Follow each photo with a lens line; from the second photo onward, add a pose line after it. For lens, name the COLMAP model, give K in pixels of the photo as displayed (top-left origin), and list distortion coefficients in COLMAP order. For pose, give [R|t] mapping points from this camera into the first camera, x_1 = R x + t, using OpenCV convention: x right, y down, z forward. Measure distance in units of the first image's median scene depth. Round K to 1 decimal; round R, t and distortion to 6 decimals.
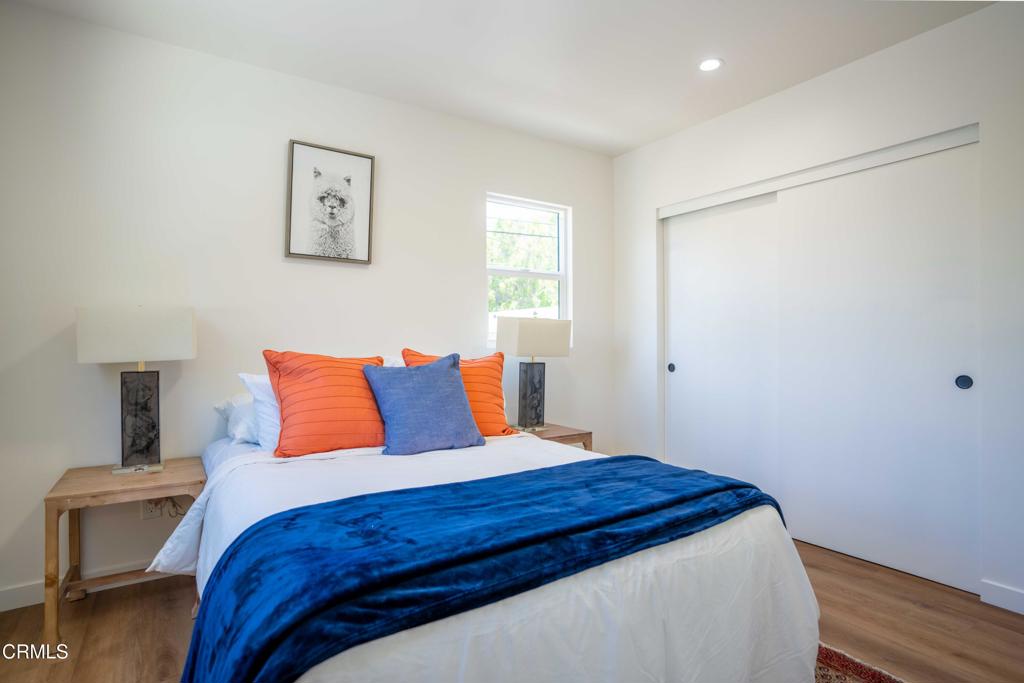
lens RADIAL K [[522.2, 0, 502.5], [0, 522.2, 342.8], [0, 0, 1]] dist [-0.048139, -0.000046]
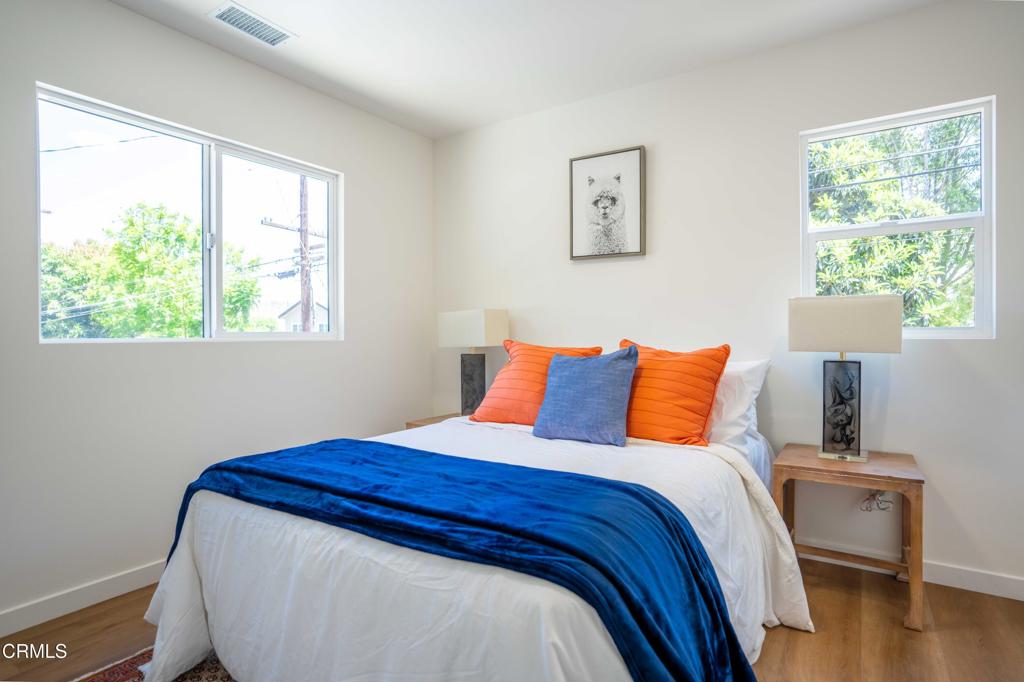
lens RADIAL K [[522.2, 0, 502.5], [0, 522.2, 342.3], [0, 0, 1]] dist [-0.048139, -0.000046]
pose [[0.405512, 0.007291, -0.914061, 0.573928], [0.005433, 0.999931, 0.010387, 0.004917], [0.914074, -0.009178, 0.405444, 0.366121]]
